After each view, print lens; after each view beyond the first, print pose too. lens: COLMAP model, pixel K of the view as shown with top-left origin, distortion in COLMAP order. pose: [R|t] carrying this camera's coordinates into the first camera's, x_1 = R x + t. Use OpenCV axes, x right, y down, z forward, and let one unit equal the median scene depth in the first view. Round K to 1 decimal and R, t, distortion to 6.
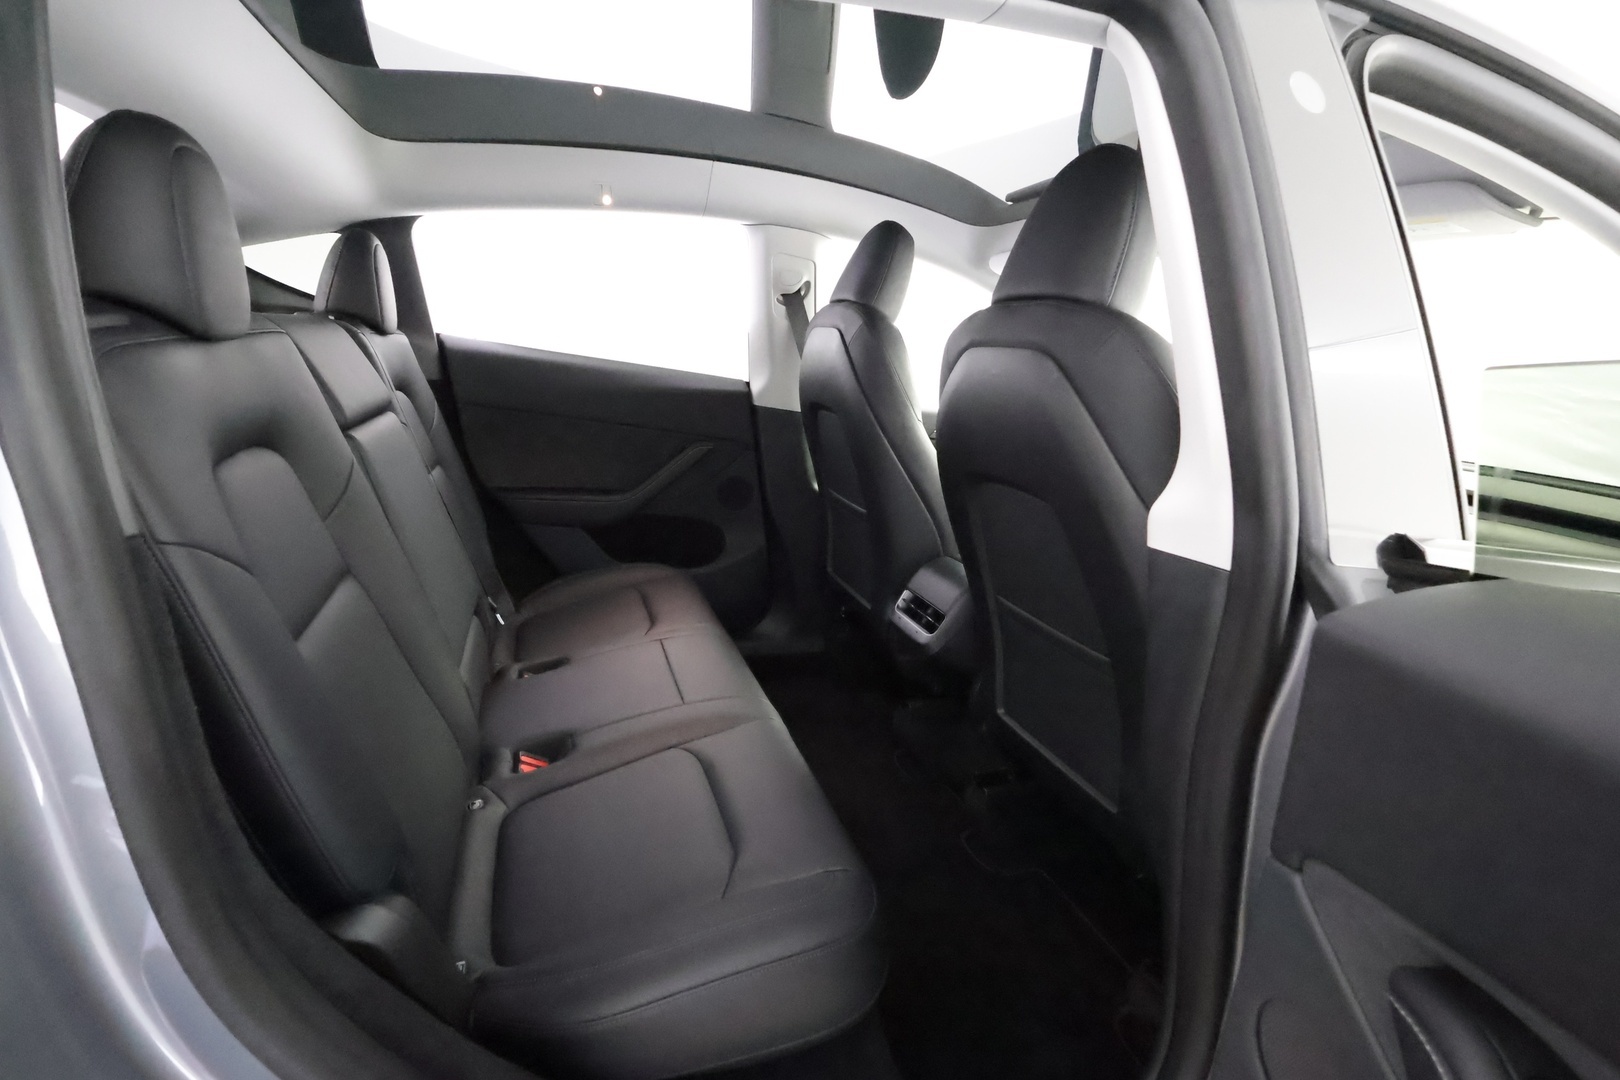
lens RADIAL K [[747.4, 0, 814.5], [0, 747.4, 540.5], [0, 0, 1]] dist [-0.000360, 0.000087]
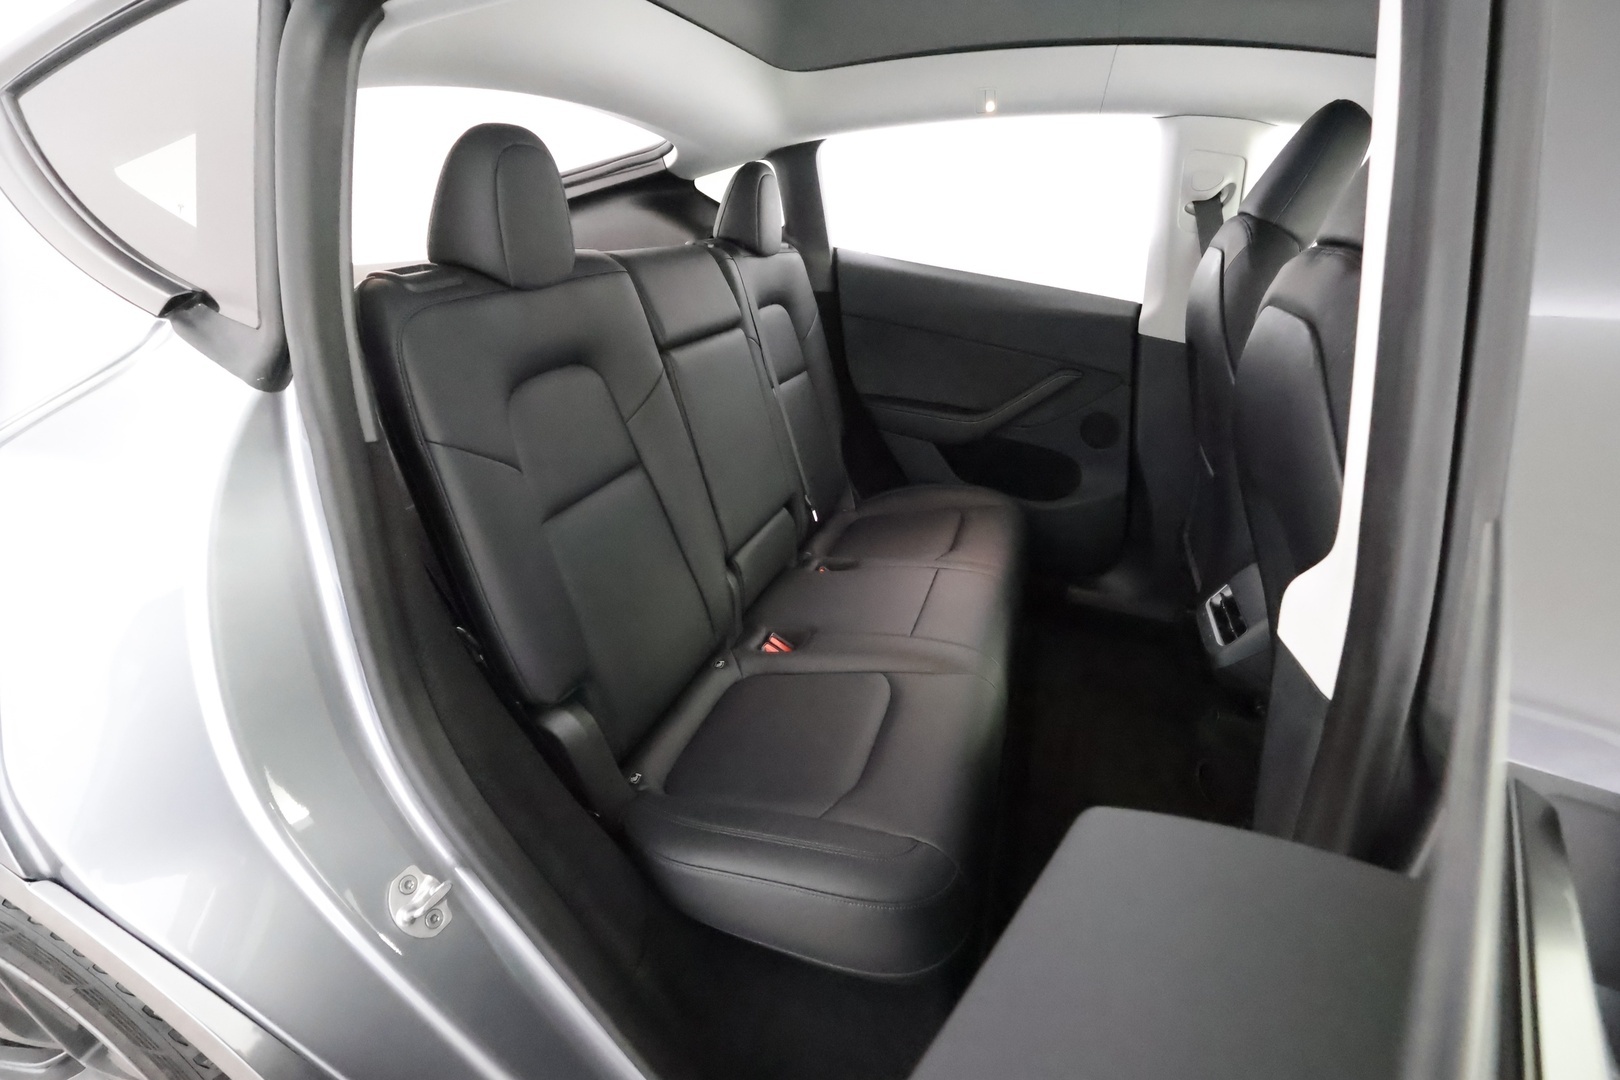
lens RADIAL K [[747.4, 0, 814.5], [0, 747.4, 540.5], [0, 0, 1]] dist [-0.000360, 0.000087]
pose [[0.794243, 0.232406, -0.561396, 0.191853], [-0.151733, 0.970548, 0.187120, -0.060680], [0.588350, -0.063436, 0.806115, 0.065715]]
